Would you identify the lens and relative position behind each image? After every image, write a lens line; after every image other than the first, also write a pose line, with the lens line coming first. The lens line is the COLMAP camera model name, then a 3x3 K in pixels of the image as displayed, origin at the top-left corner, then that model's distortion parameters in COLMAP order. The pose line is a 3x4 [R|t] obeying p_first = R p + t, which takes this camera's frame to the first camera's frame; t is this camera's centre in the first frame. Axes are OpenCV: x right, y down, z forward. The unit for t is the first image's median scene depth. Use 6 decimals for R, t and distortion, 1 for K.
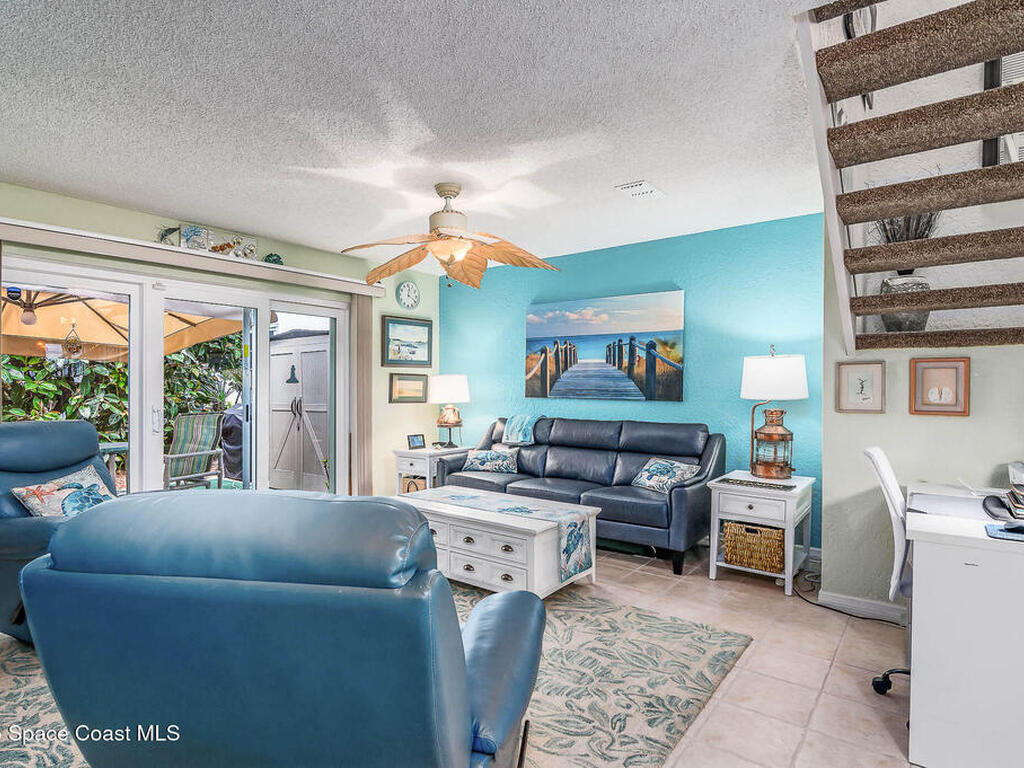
lens RADIAL K [[556.8, 0, 497.7], [0, 556.8, 384.2], [0, 0, 1]] dist [-0.013064, -0.000764]
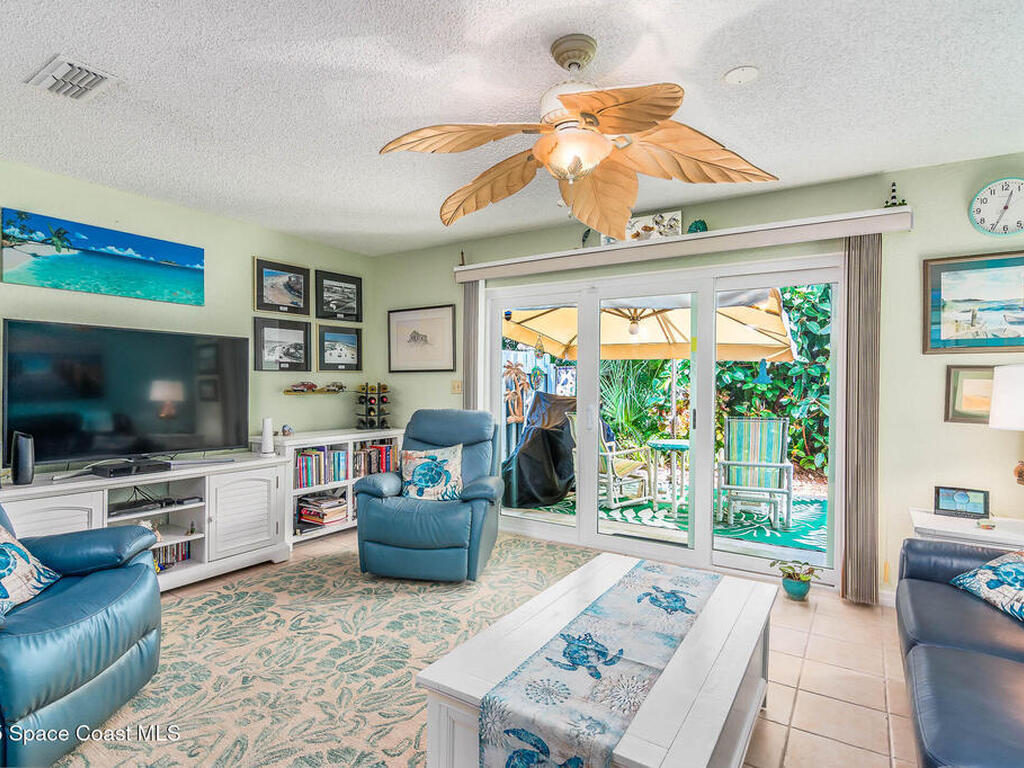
lens RADIAL K [[556.8, 0, 497.7], [0, 556.8, 384.2], [0, 0, 1]] dist [-0.013064, -0.000764]
pose [[0.088880, 0.004224, -0.996033, 0.345351], [-0.007045, 0.999969, 0.003612, -0.000848], [0.996017, 0.006696, 0.088907, 0.618515]]
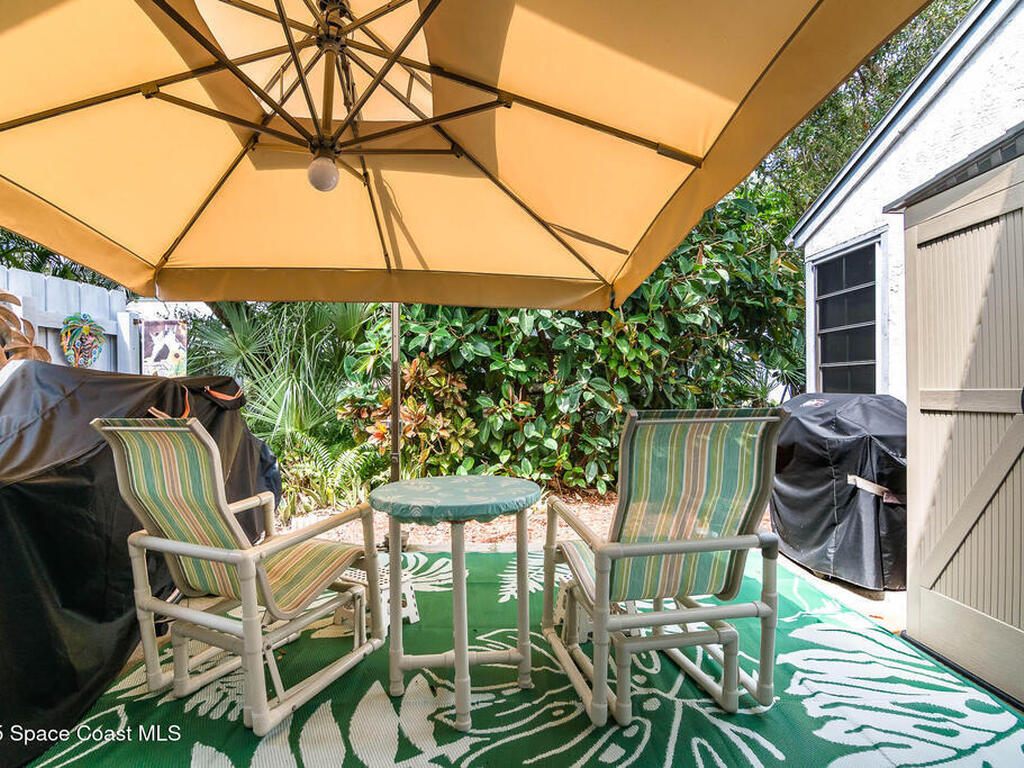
lens RADIAL K [[556.8, 0, 497.7], [0, 556.8, 384.2], [0, 0, 1]] dist [-0.013064, -0.000764]
pose [[0.617775, -0.001205, -0.786354, -0.442762], [0.002595, 0.999997, 0.000507, 0.042436], [0.786351, -0.002354, 0.617776, 0.870134]]
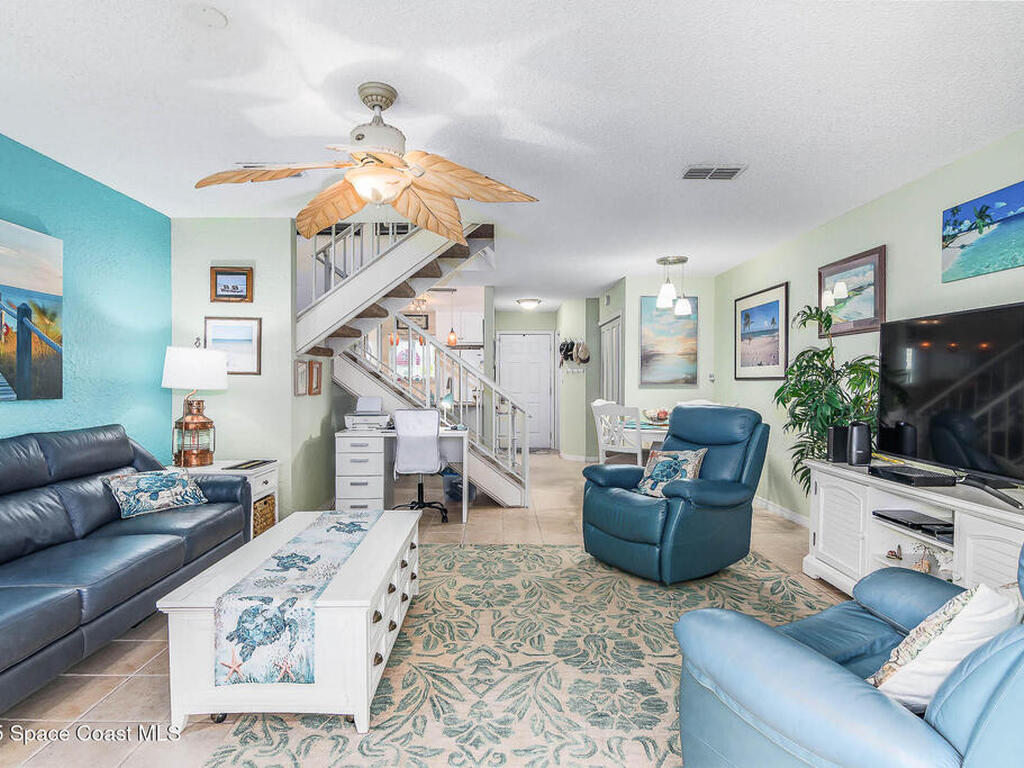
lens RADIAL K [[556.8, 0, 497.7], [0, 556.8, 384.2], [0, 0, 1]] dist [-0.013064, -0.000764]
pose [[-0.618983, -0.006472, 0.785378, -0.521566], [-0.002752, 0.999978, 0.006072, 0.006811], [-0.785400, 0.001597, -0.618987, 0.934348]]
